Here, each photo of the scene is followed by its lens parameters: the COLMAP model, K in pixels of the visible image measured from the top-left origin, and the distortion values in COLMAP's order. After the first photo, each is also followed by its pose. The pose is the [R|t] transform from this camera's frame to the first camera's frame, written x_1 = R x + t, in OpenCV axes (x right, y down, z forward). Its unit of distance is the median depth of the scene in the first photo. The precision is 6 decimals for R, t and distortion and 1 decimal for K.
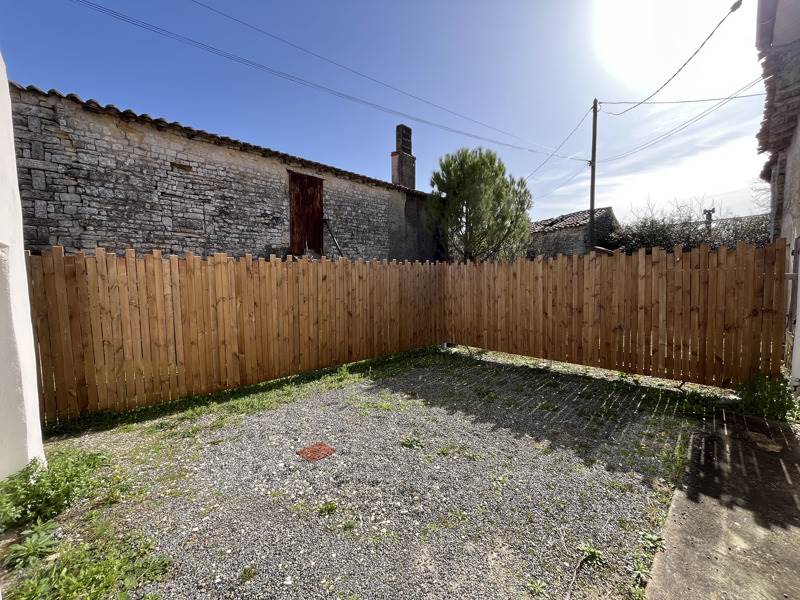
lens RADIAL K [[323.7, 0, 398.7], [0, 323.7, 300.5], [0, 0, 1]] dist [-0.002055, -0.000327]
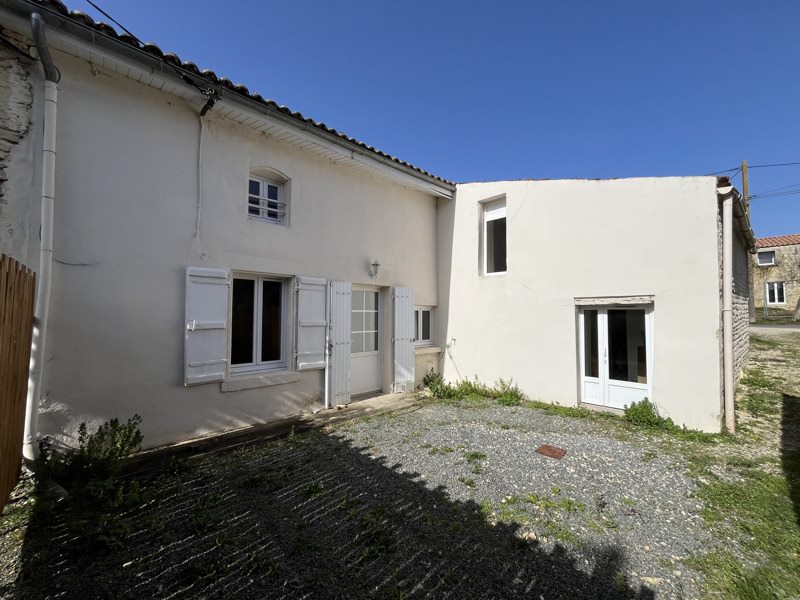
lens RADIAL K [[323.7, 0, 398.7], [0, 323.7, 300.5], [0, 0, 1]] dist [-0.002055, -0.000327]
pose [[-0.999828, 0.017311, -0.006617, 0.155480], [0.017125, 0.999485, 0.027133, -0.074179], [0.007083, 0.027015, -0.999610, 1.047582]]
